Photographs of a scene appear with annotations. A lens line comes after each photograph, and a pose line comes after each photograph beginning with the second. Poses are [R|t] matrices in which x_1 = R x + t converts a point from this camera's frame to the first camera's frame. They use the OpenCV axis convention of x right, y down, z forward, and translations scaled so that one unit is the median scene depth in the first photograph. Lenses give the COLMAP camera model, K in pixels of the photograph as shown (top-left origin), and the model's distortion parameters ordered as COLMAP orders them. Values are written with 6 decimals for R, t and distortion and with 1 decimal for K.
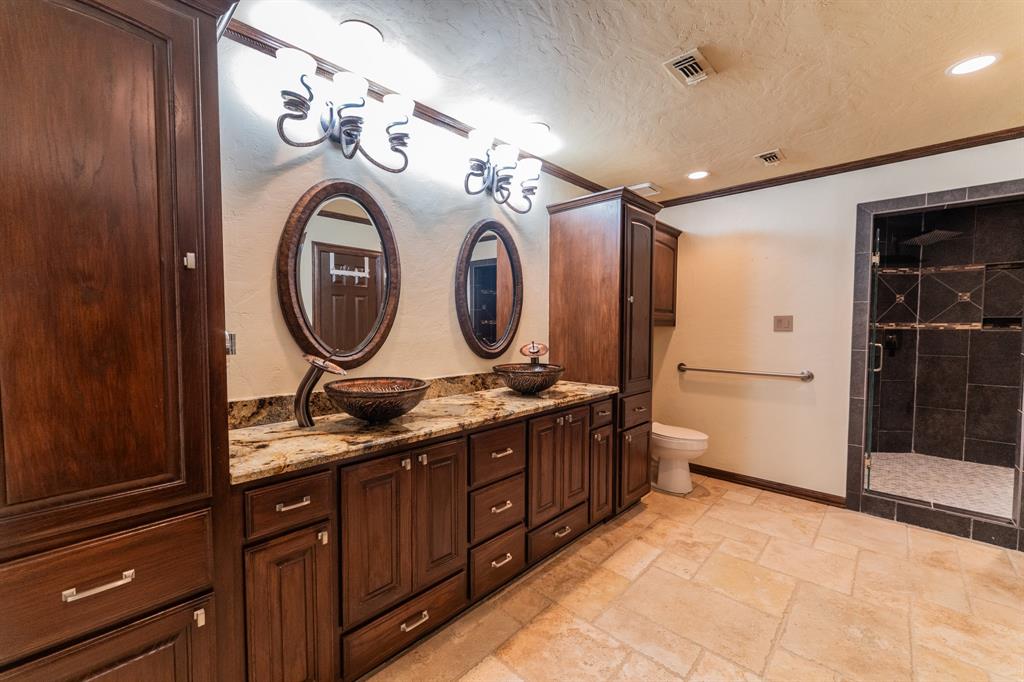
lens RADIAL K [[412.4, 0, 509.2], [0, 412.4, 341.7], [0, 0, 1]] dist [0.003093, 0.000572]
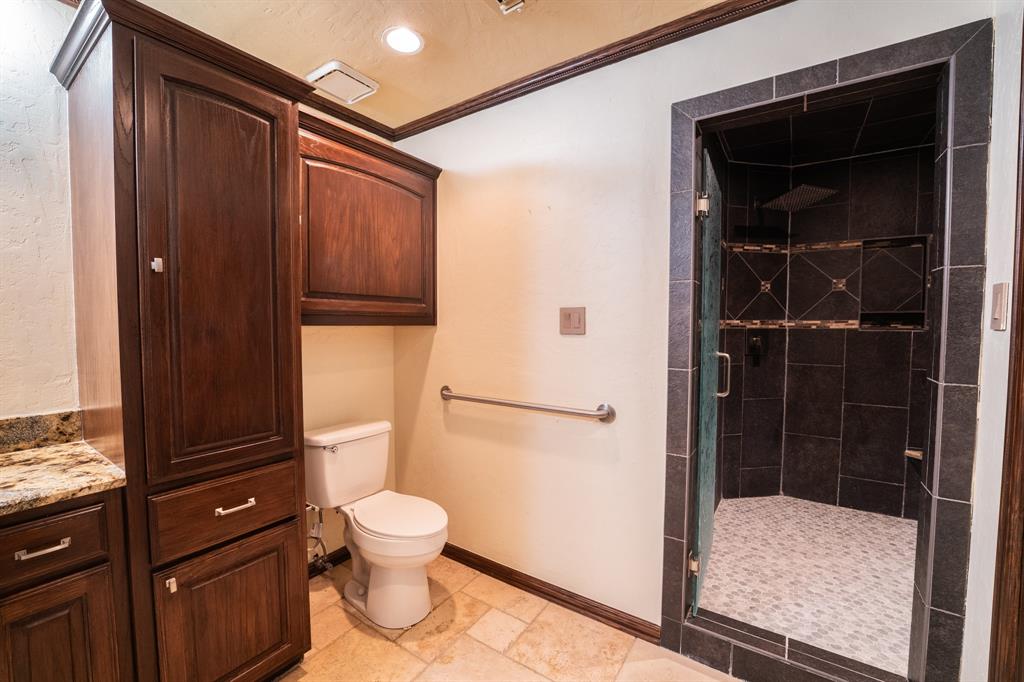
lens RADIAL K [[421.5, 0, 501.9], [0, 421.5, 342.1], [0, 0, 1]] dist [-0.027144, 0.001757]
pose [[0.989160, -0.008991, 0.146566, 0.412363], [0.008131, 0.999946, 0.006466, -0.016203], [-0.146616, -0.005204, 0.989180, 0.373658]]
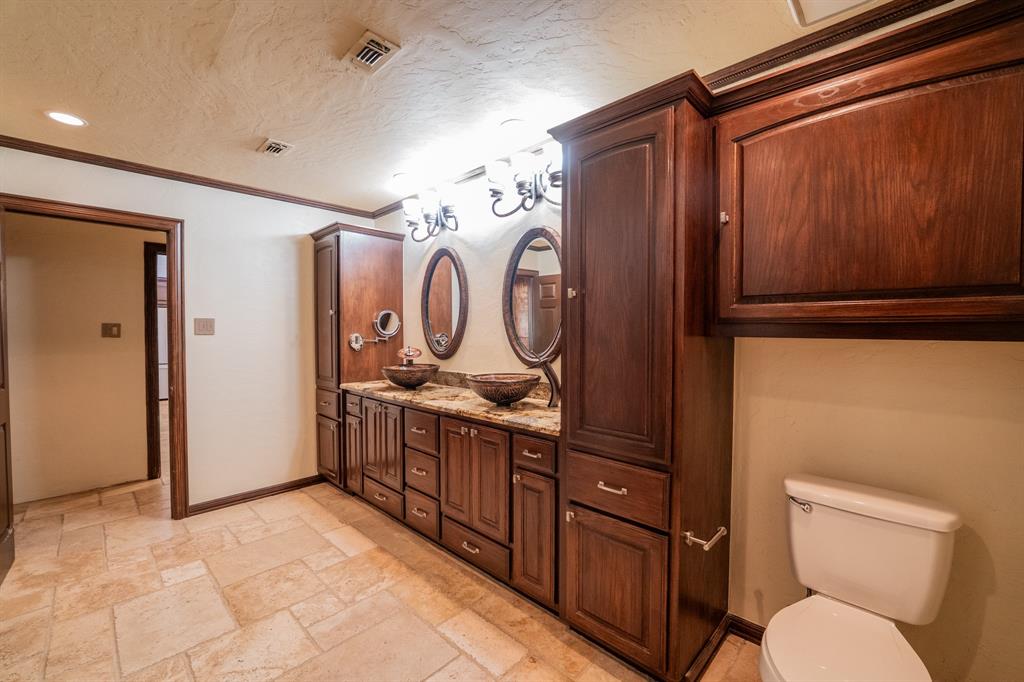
lens RADIAL K [[421.5, 0, 503.8], [0, 421.5, 342.9], [0, 0, 1]] dist [-0.027144, 0.001757]
pose [[-0.019617, 0.025891, -0.999472, 0.660668], [-0.042730, 0.998730, 0.026710, -0.028555], [0.998894, 0.043232, -0.018486, 0.648186]]
